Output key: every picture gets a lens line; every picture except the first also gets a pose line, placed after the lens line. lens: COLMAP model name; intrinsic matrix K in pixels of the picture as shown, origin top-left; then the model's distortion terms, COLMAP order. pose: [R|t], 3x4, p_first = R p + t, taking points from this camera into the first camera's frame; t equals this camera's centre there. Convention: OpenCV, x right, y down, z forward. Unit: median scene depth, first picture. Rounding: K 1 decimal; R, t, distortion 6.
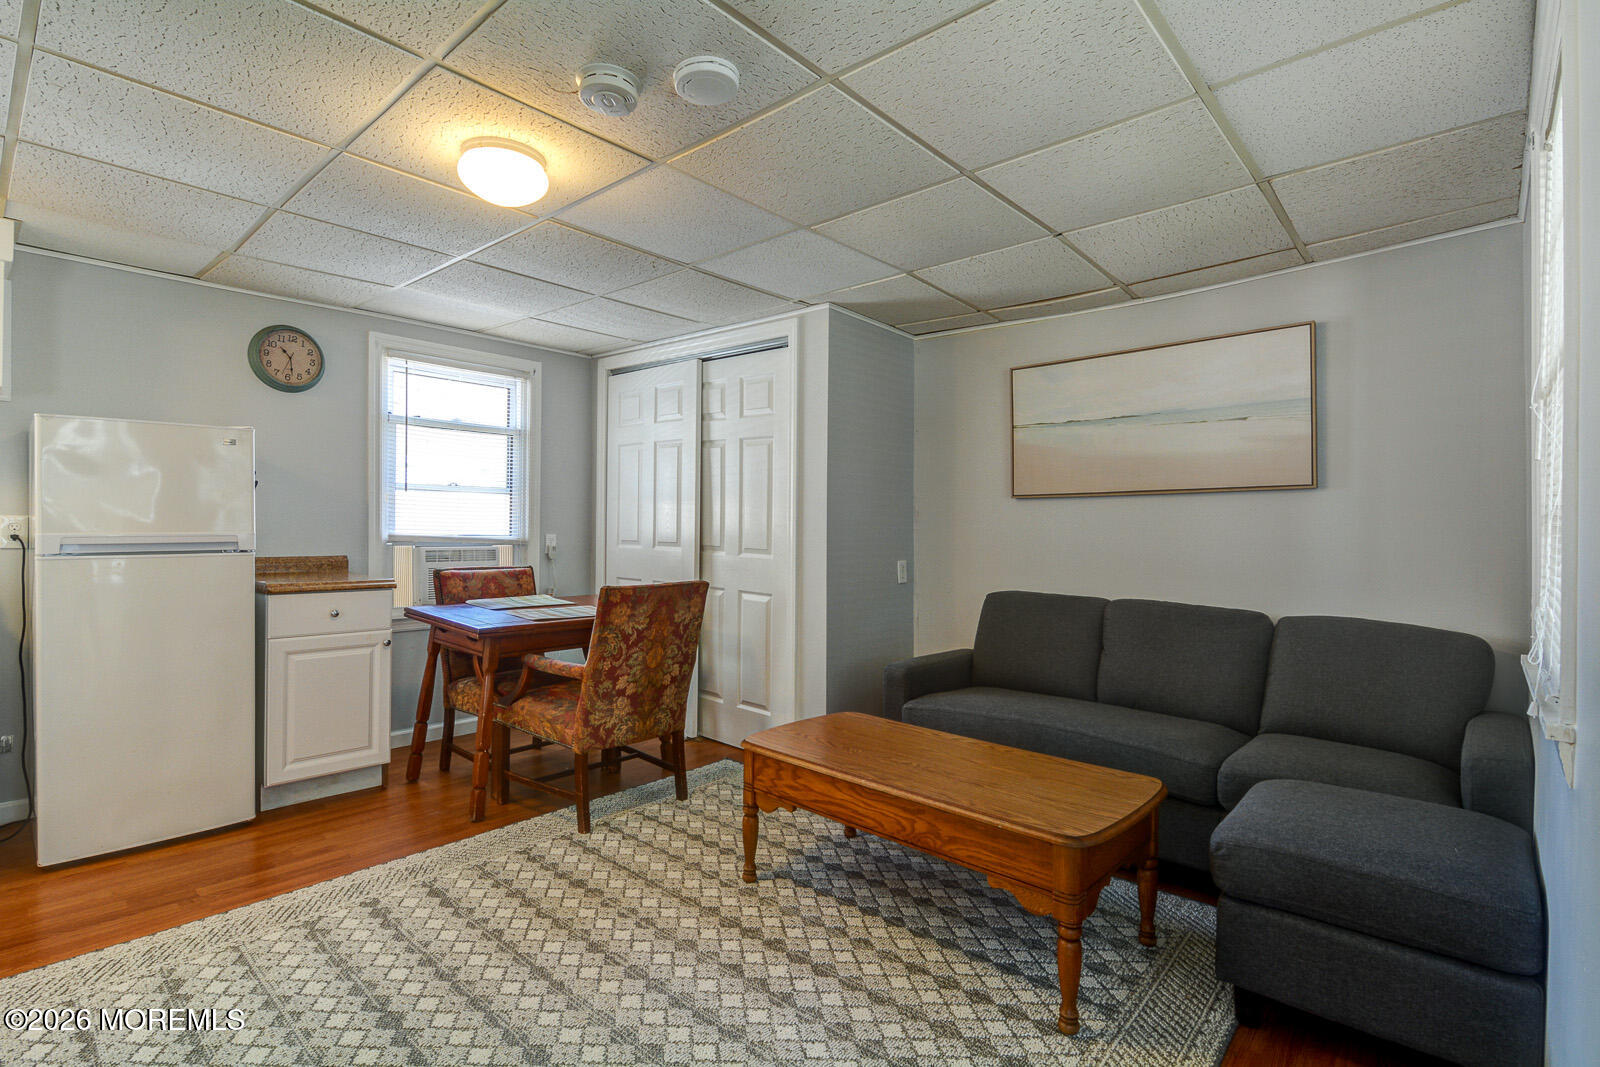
lens RADIAL K [[778.1, 0, 798.2], [0, 778.1, 524.3], [0, 0, 1]] dist [0.001820, -0.002997]
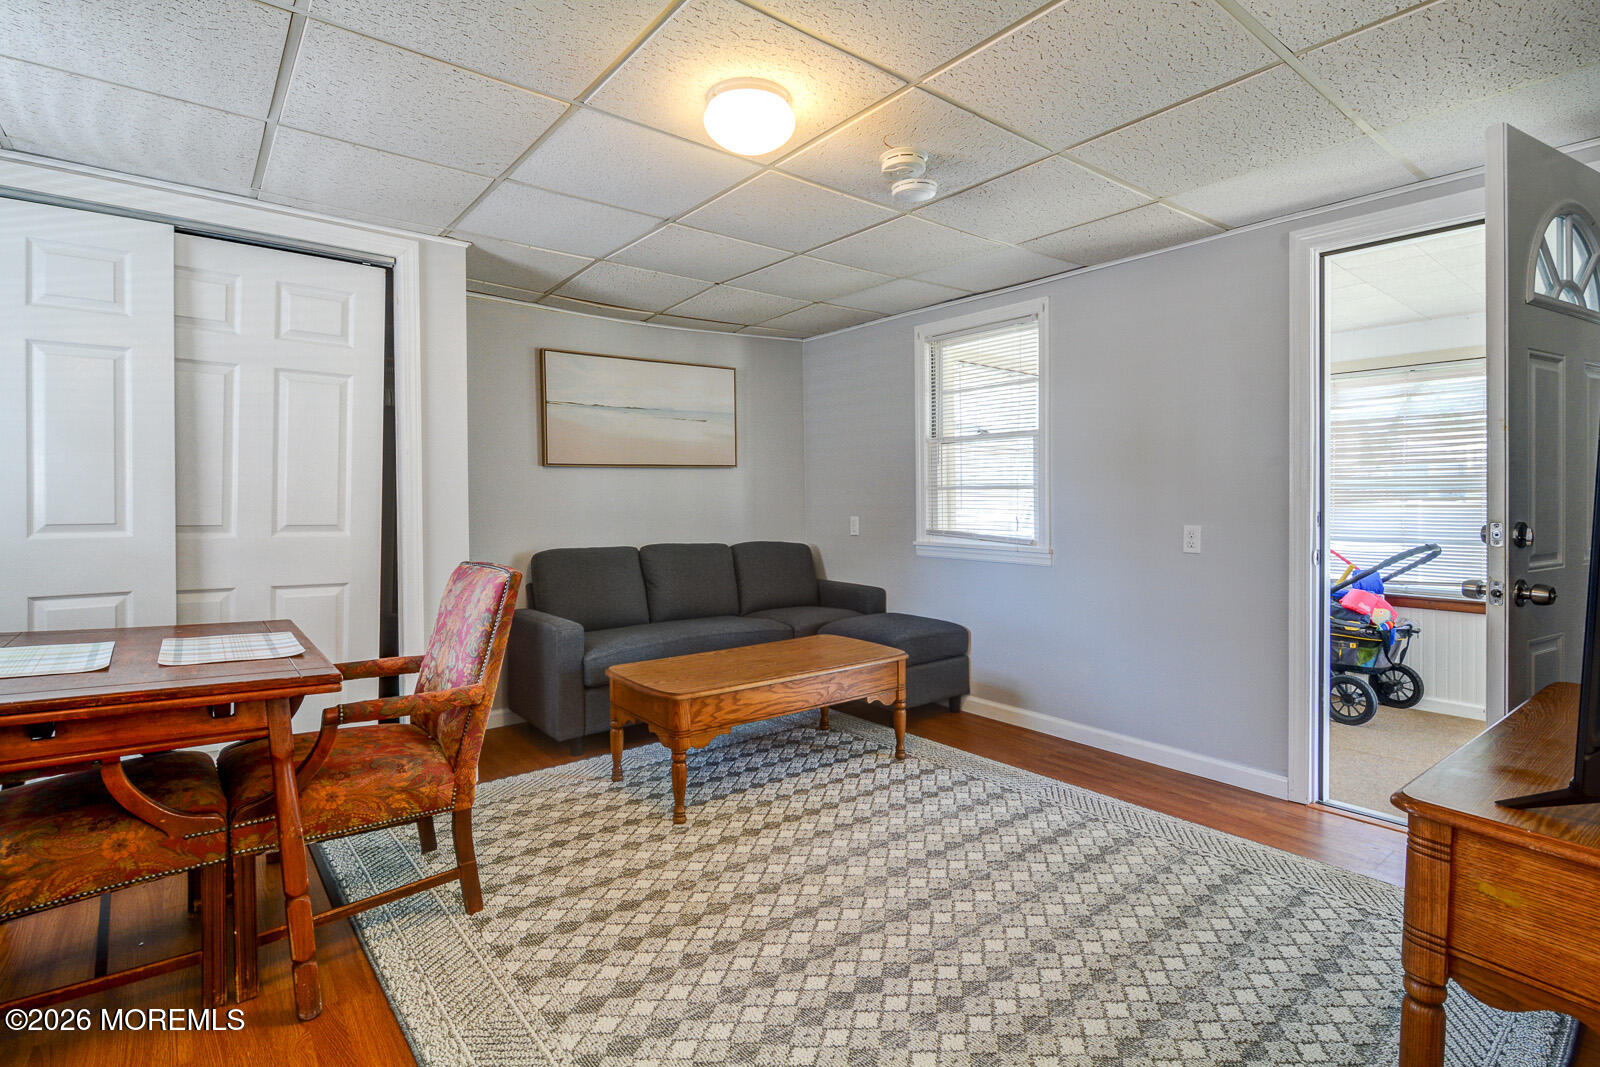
lens RADIAL K [[778.1, 0, 804.4], [0, 778.1, 501.4], [0, 0, 1]] dist [0.001820, -0.002997]
pose [[0.149905, -0.019094, 0.988516, -1.156844], [-0.000822, 0.999811, 0.019437, -0.008260], [-0.988700, -0.003726, 0.149861, 0.707634]]
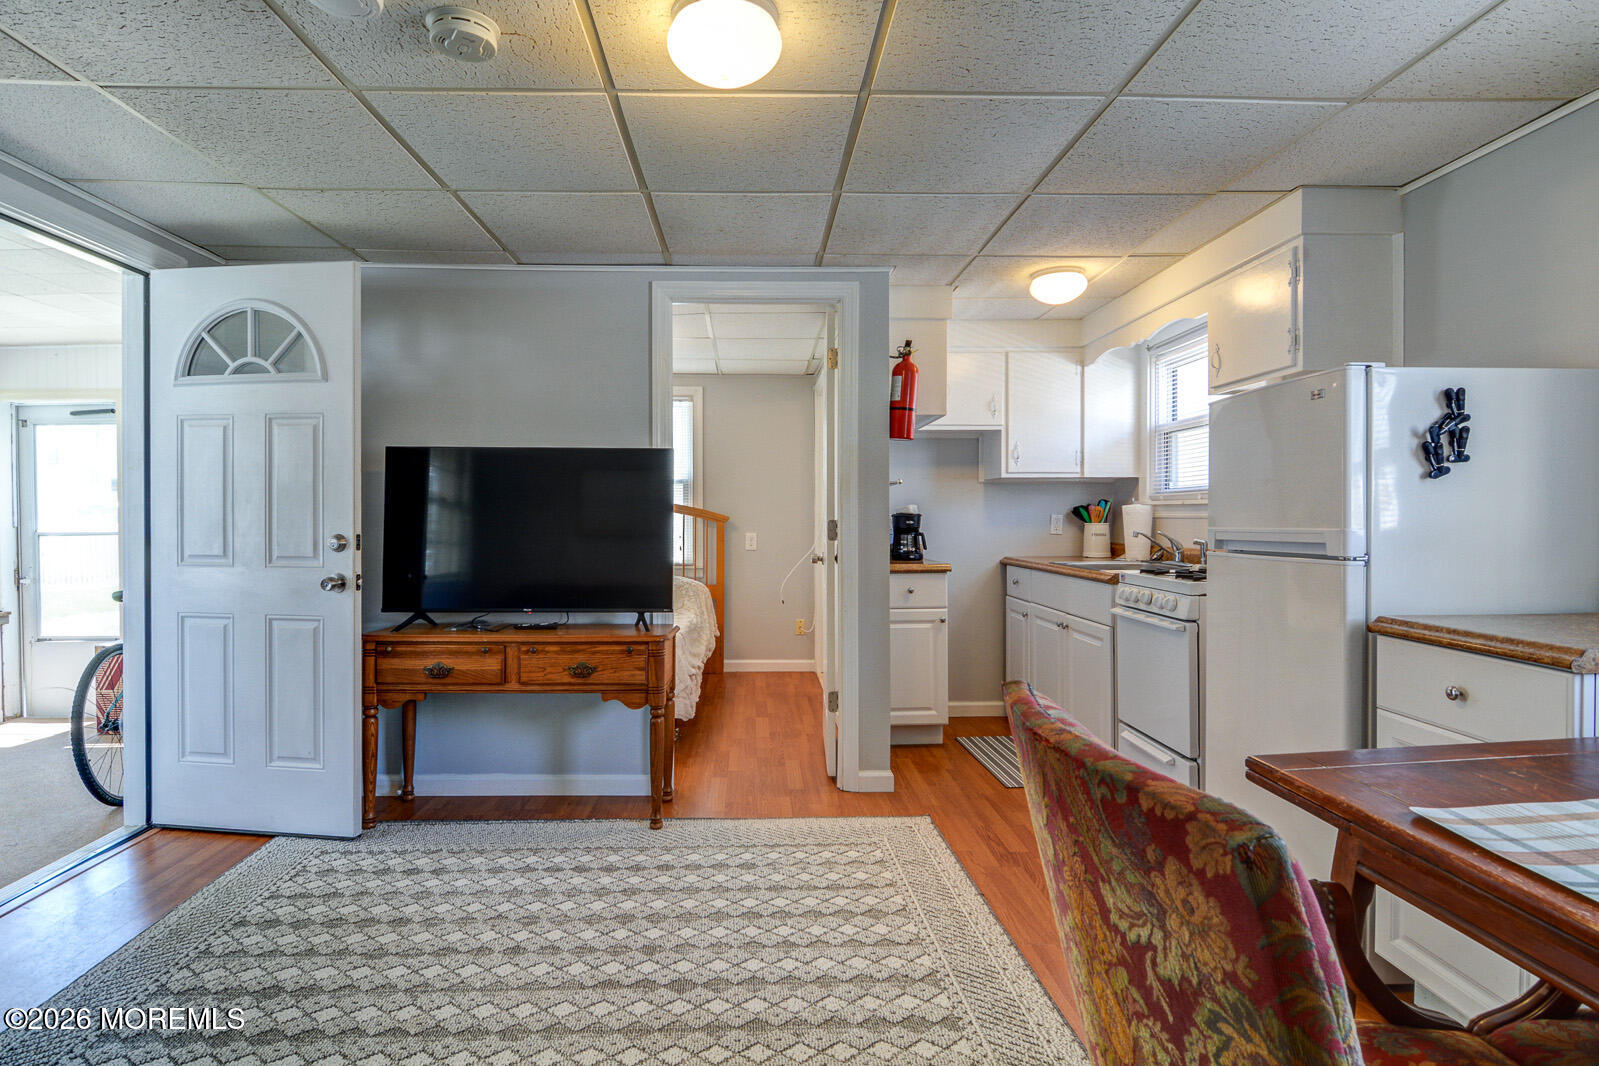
lens RADIAL K [[777.6, 0, 794.2], [0, 777.6, 525.5], [0, 0, 1]] dist [0.001820, -0.002997]
pose [[-0.700209, -0.005412, -0.713918, 0.250497], [-0.004856, 0.999984, -0.002818, 0.019517], [0.713922, 0.001494, -0.700224, 1.481951]]
